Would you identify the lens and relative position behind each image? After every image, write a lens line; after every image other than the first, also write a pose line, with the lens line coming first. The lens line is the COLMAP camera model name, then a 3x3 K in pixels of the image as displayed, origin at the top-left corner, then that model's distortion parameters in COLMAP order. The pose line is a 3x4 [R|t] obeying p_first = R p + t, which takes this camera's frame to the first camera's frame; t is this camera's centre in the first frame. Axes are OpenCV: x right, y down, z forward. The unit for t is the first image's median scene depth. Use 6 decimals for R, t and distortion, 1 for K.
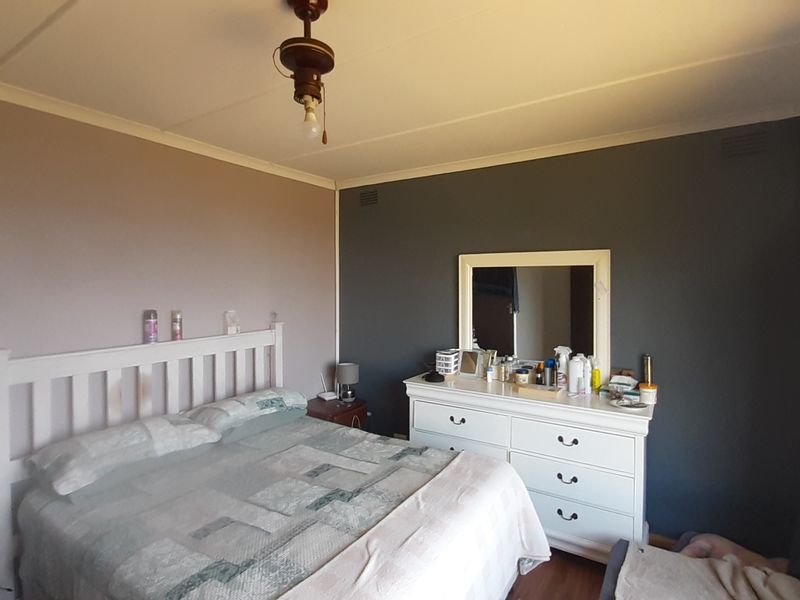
lens RADIAL K [[415.2, 0, 404.9], [0, 415.2, 291.7], [0, 0, 1]] dist [0.001291, -0.000812]
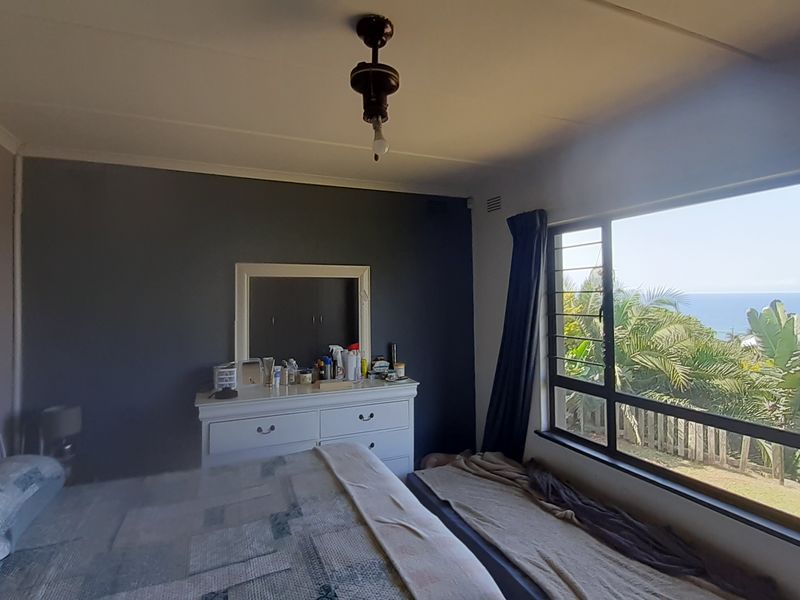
lens RADIAL K [[415.2, 0, 404.9], [0, 415.2, 291.7], [0, 0, 1]] dist [0.001291, -0.000812]
pose [[0.578958, -0.000920, 0.815357, -0.513655], [0.021219, 0.999678, -0.013939, -0.001018], [-0.815081, 0.025371, 0.578791, 0.145663]]
